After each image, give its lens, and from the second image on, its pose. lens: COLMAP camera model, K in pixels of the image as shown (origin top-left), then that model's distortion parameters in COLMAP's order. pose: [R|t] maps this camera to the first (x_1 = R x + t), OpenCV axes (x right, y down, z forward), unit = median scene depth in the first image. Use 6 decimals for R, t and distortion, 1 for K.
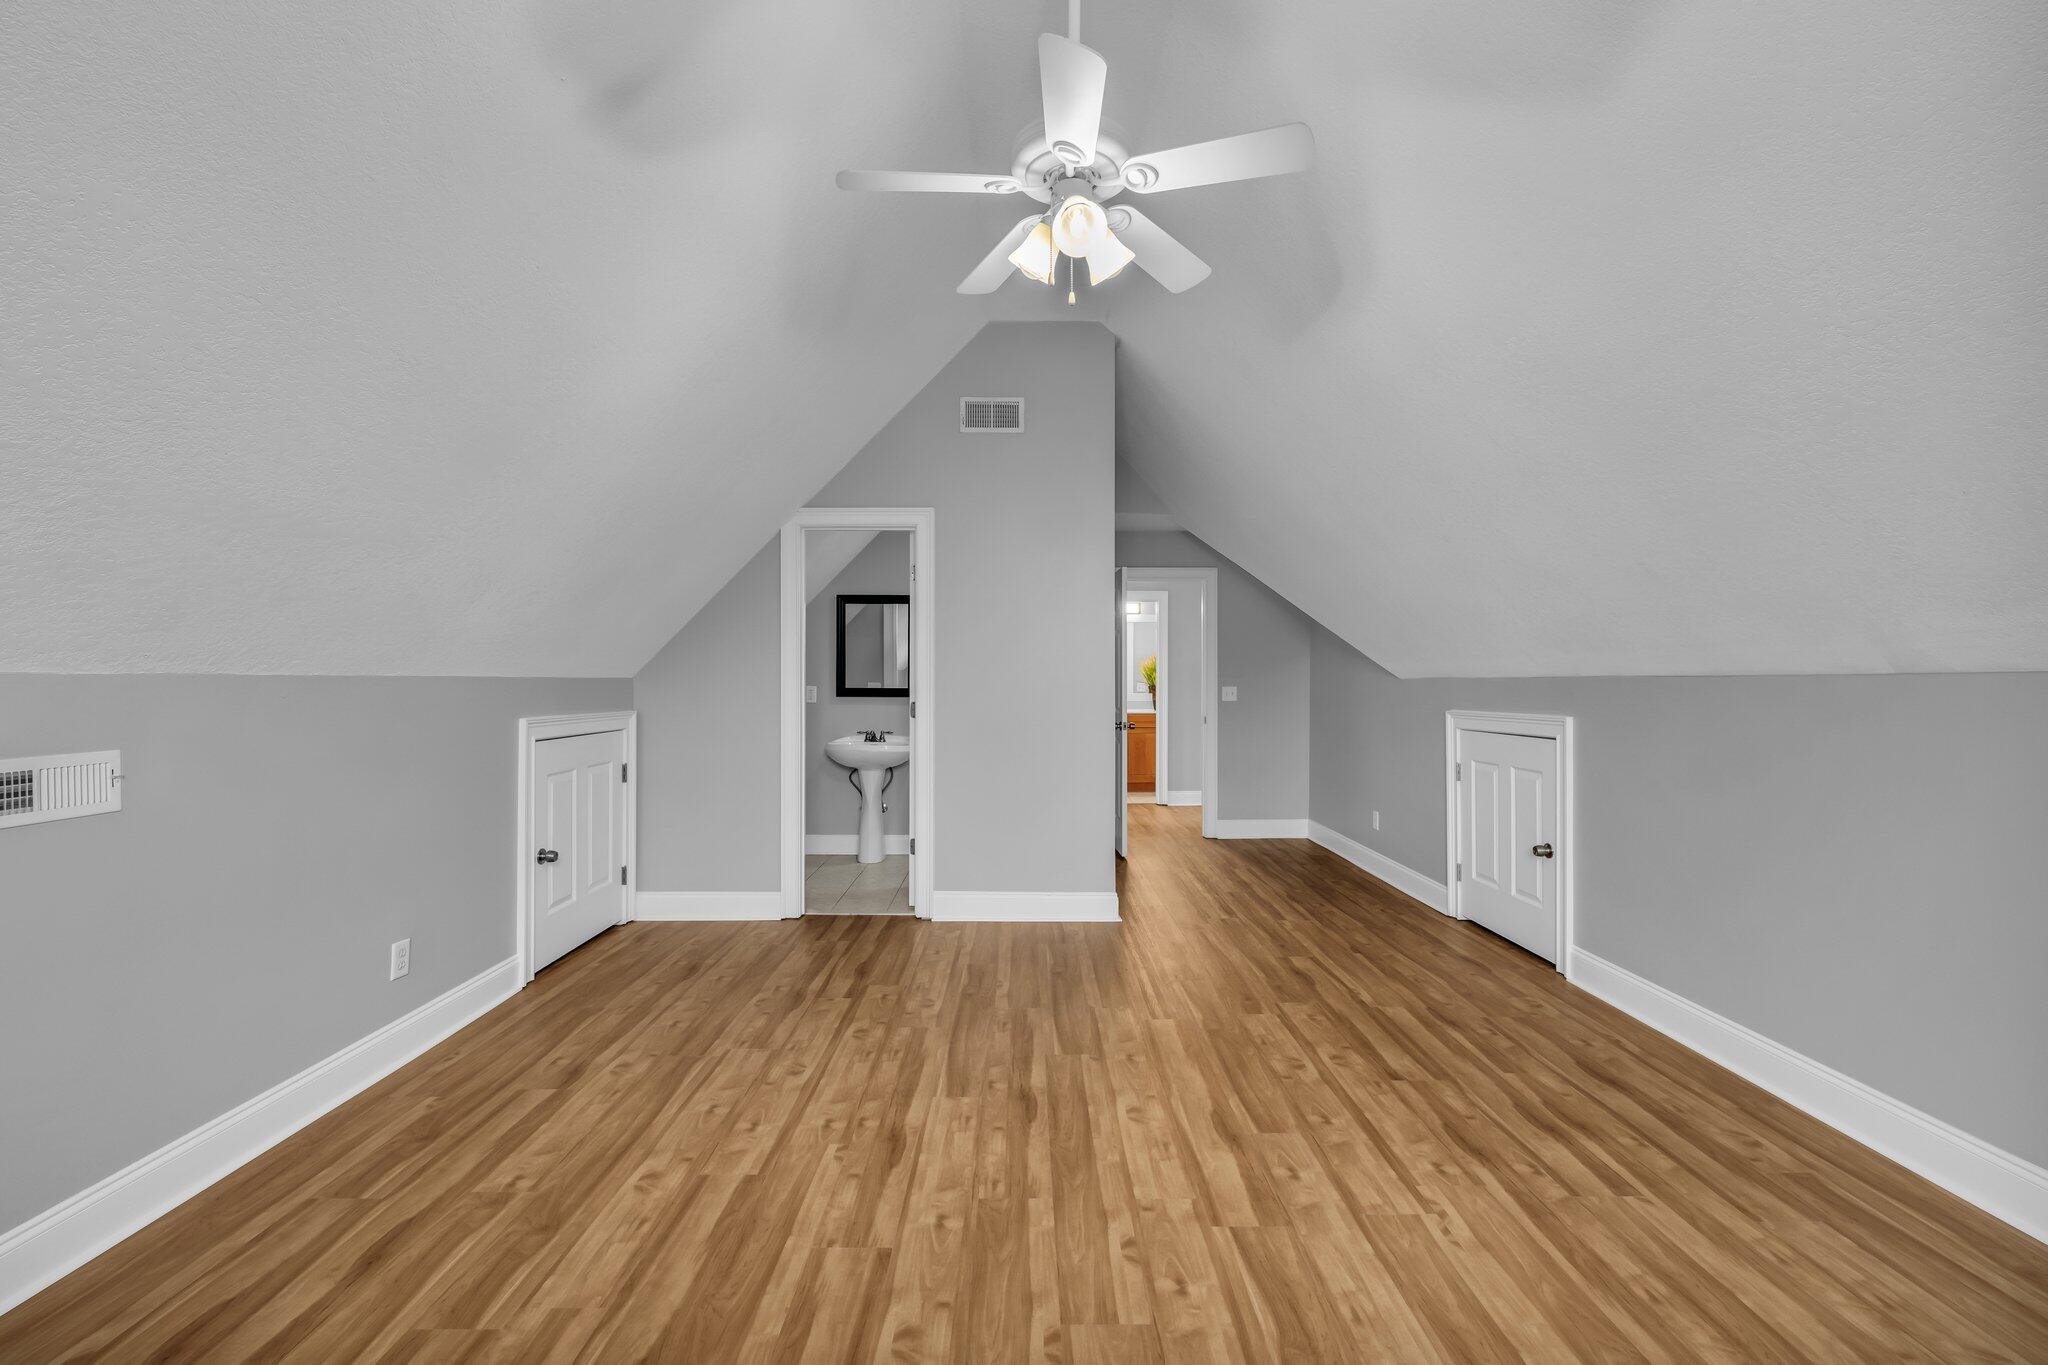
lens RADIAL K [[849.5, 0, 1024.0], [0, 849.5, 682.5], [0, 0, 1]] dist [0.000699, 0.000222]
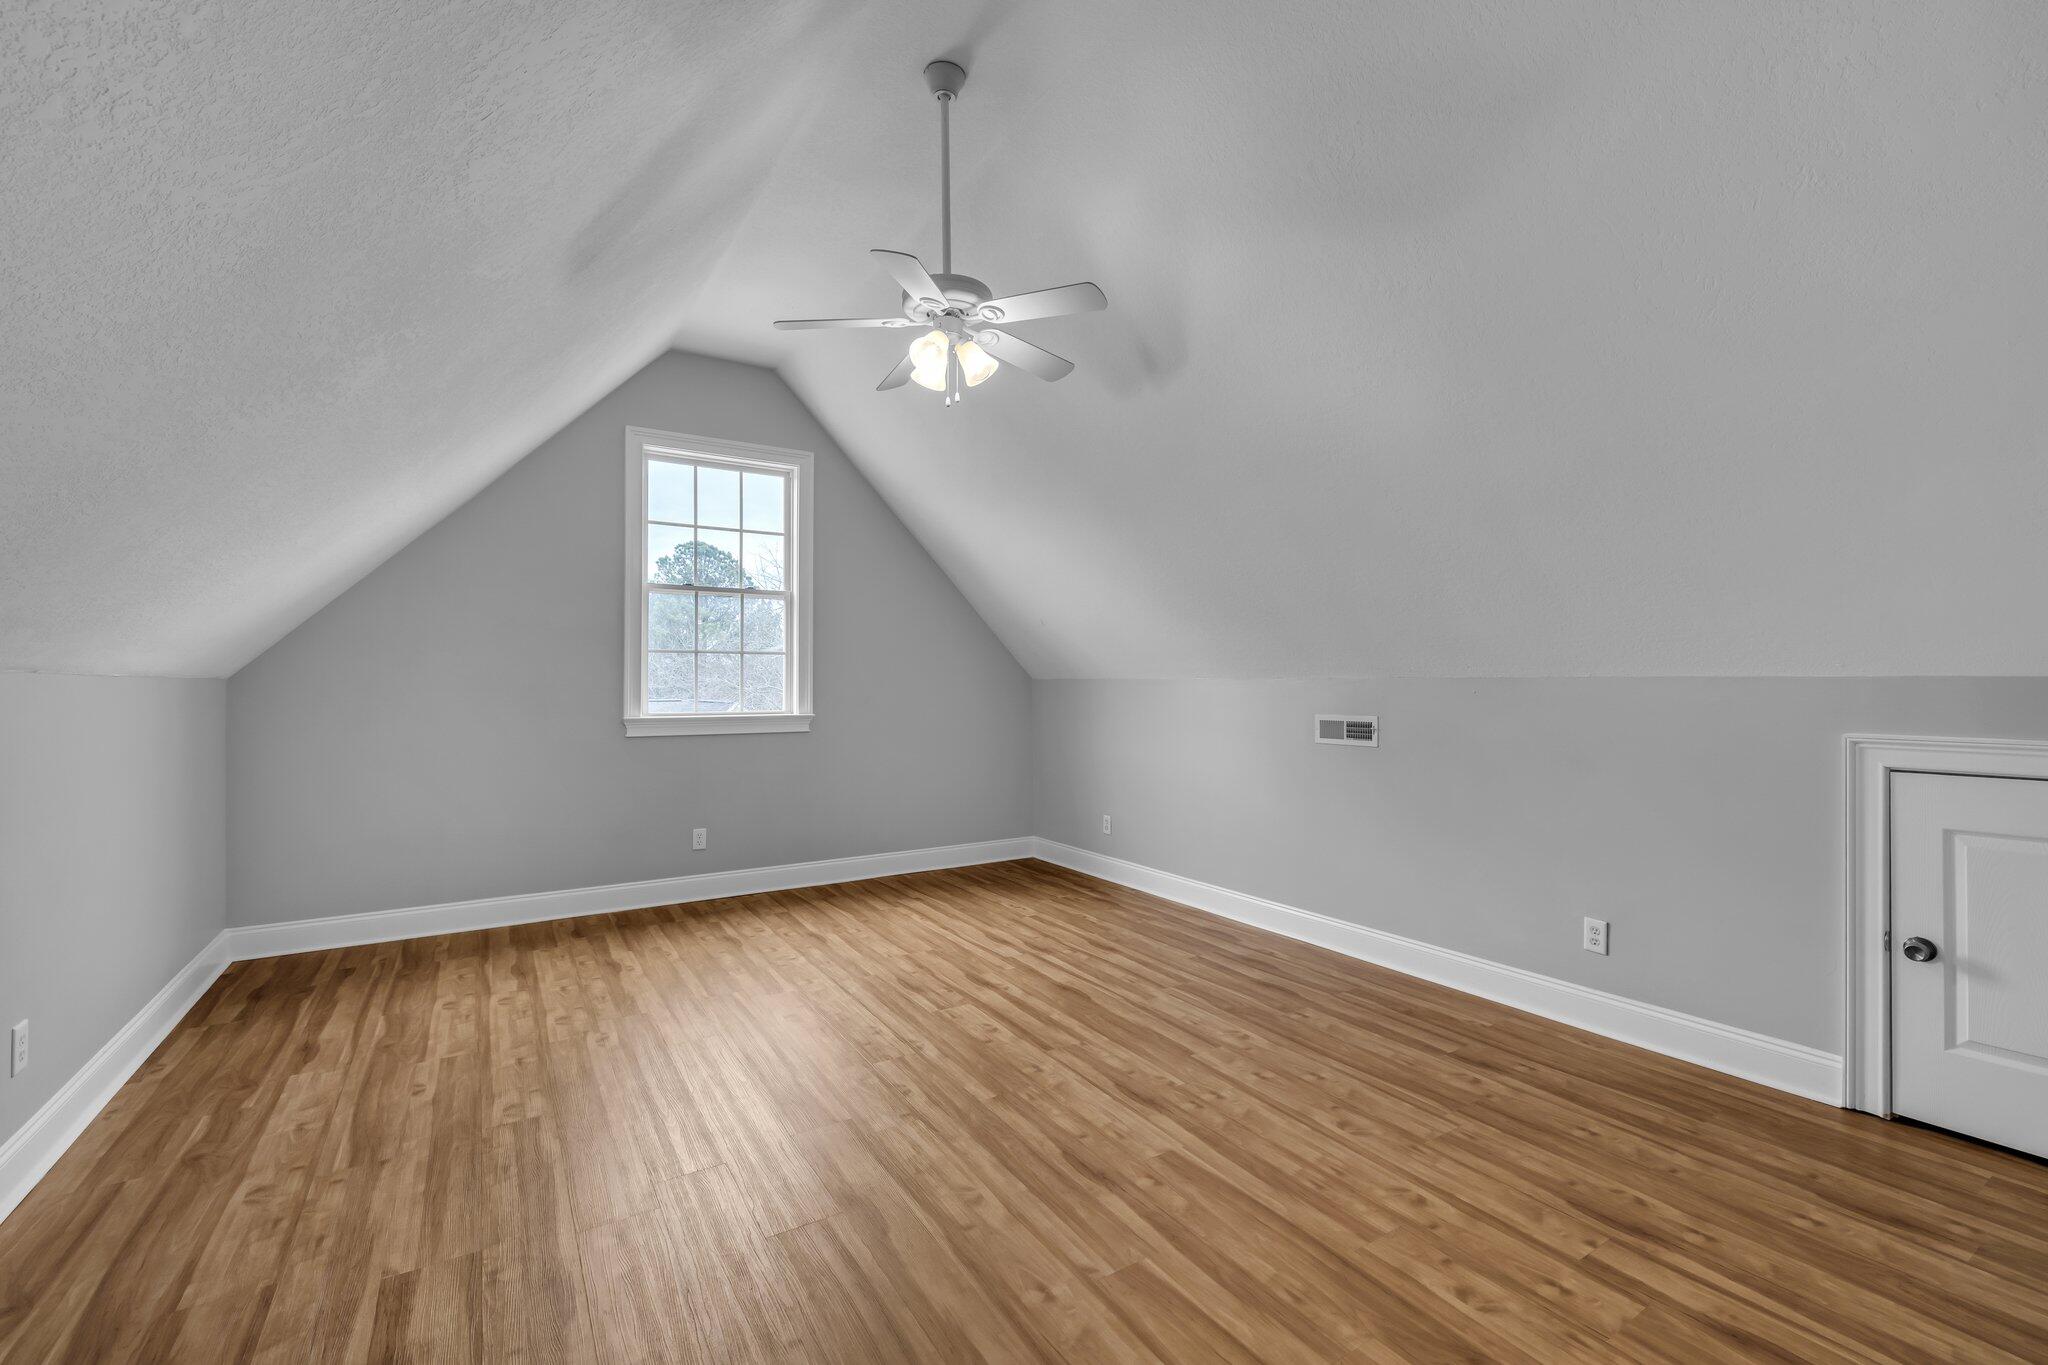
lens RADIAL K [[849.5, 0, 1024.0], [0, 849.5, 682.5], [0, 0, 1]] dist [0.000699, 0.000222]
pose [[-0.843770, 0.000693, -0.536704, 0.498100], [0.000080, 0.999999, 0.001167, -0.001716], [0.536704, 0.000942, -0.843770, 1.608983]]
